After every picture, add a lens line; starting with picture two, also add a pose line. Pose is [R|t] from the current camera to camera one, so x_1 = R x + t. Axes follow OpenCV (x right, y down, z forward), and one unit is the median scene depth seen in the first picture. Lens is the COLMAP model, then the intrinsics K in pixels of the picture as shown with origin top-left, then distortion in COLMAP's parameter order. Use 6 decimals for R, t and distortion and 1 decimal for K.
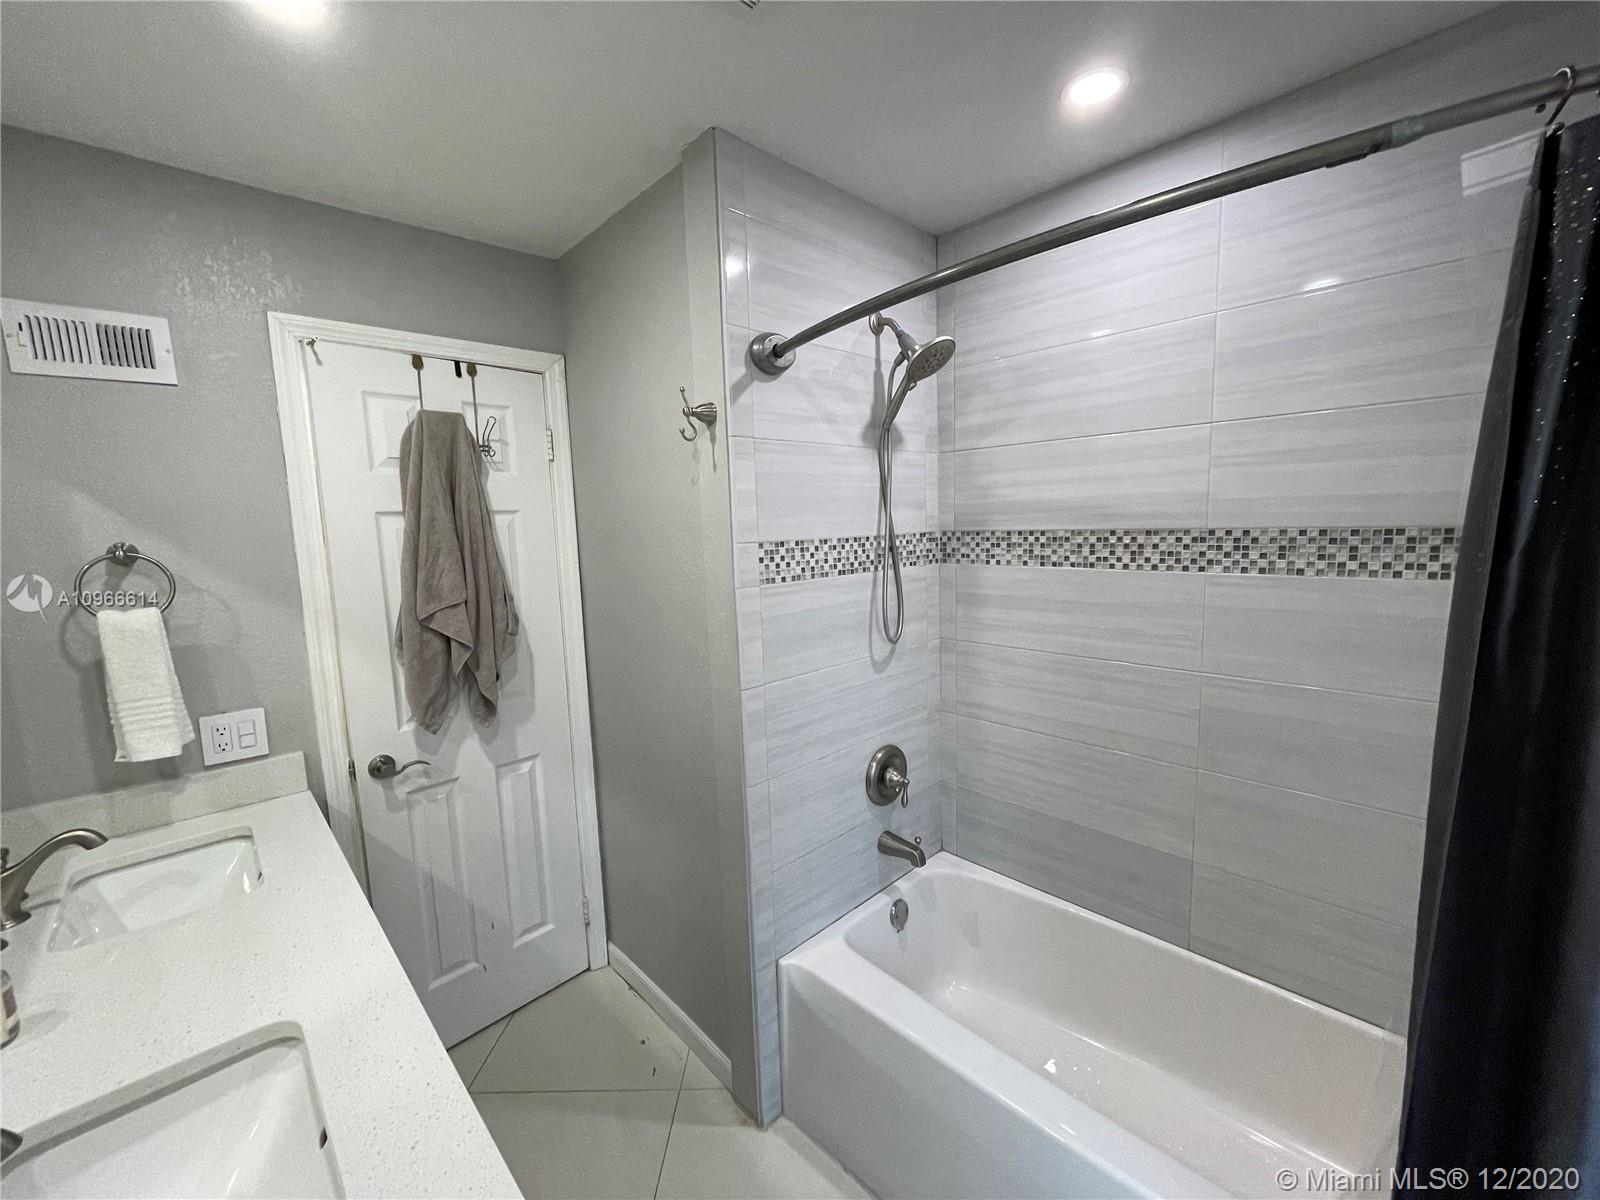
lens RADIAL K [[647.6, 0, 799.9], [0, 647.6, 598.7], [0, 0, 1]] dist [0.001531, 0.000031]
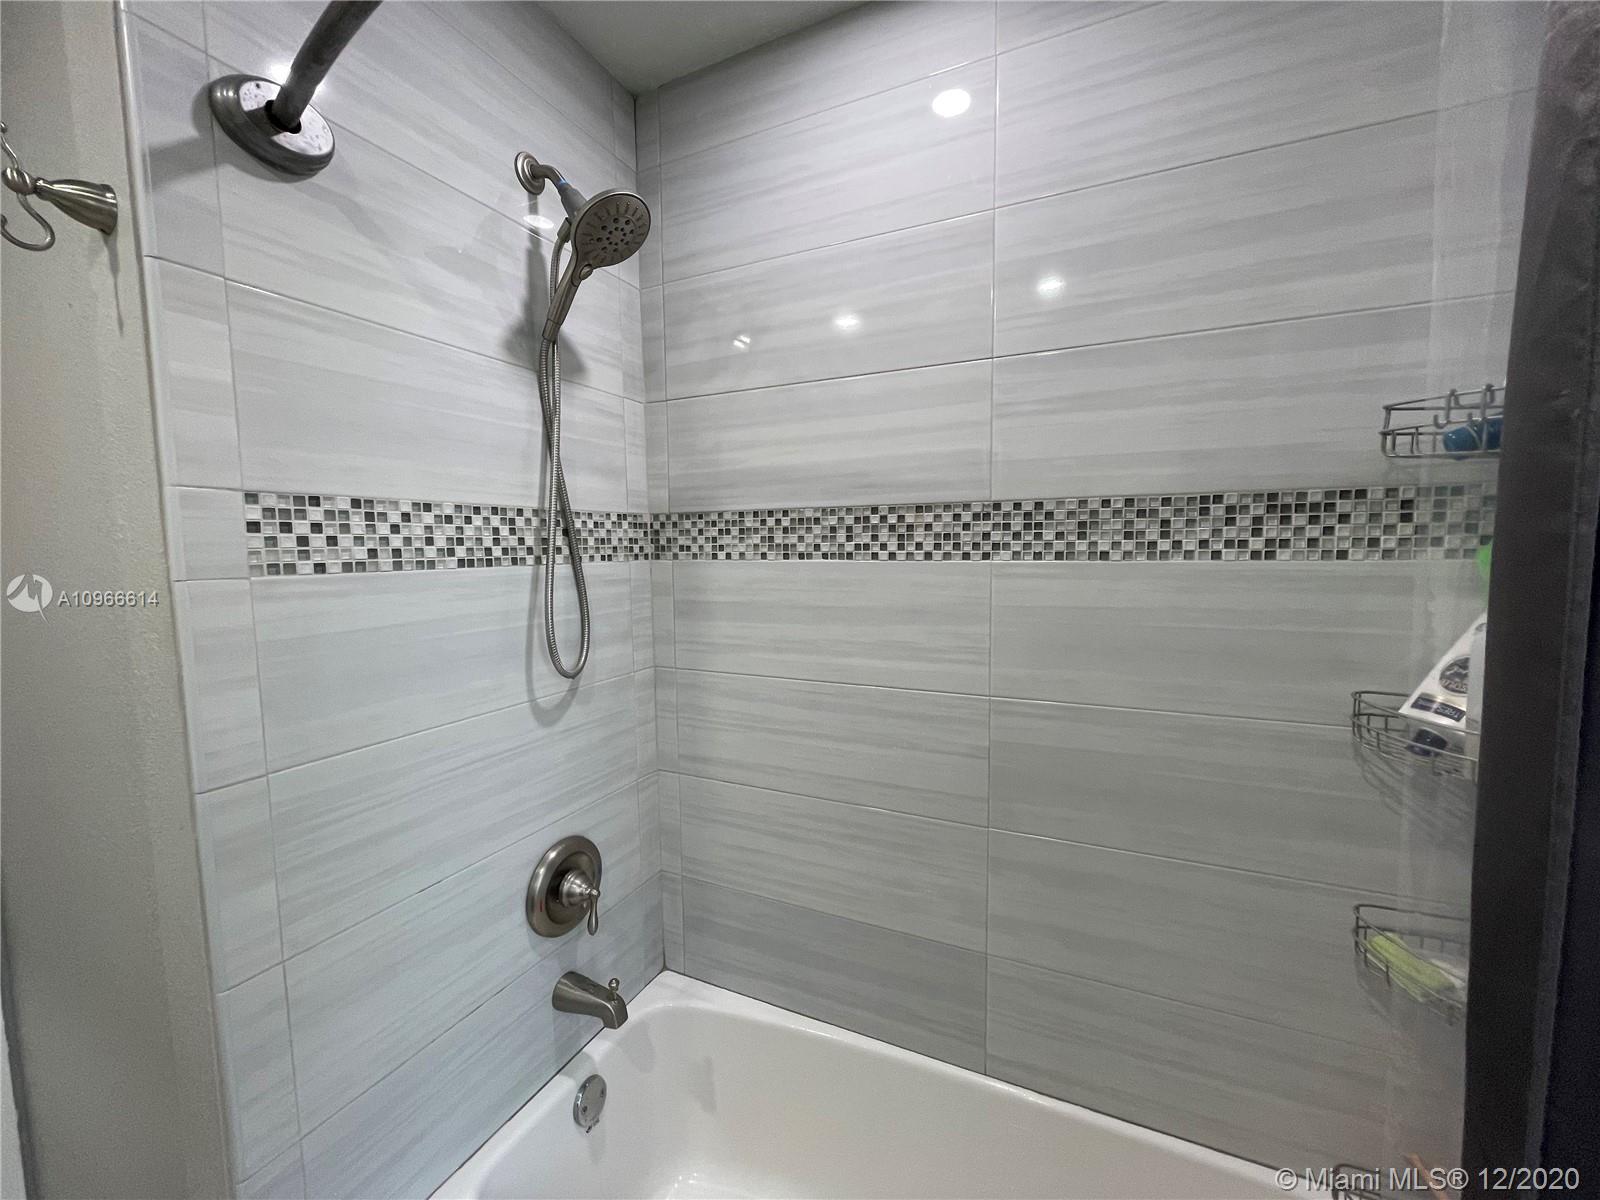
lens RADIAL K [[647.6, 0, 800.3], [0, 647.6, 604.8], [0, 0, 1]] dist [0.001531, 0.000031]
pose [[0.935060, -0.012627, 0.354264, 0.139666], [0.025788, 0.999140, -0.032455, 0.024826], [-0.353550, 0.039484, 0.934582, 0.338804]]
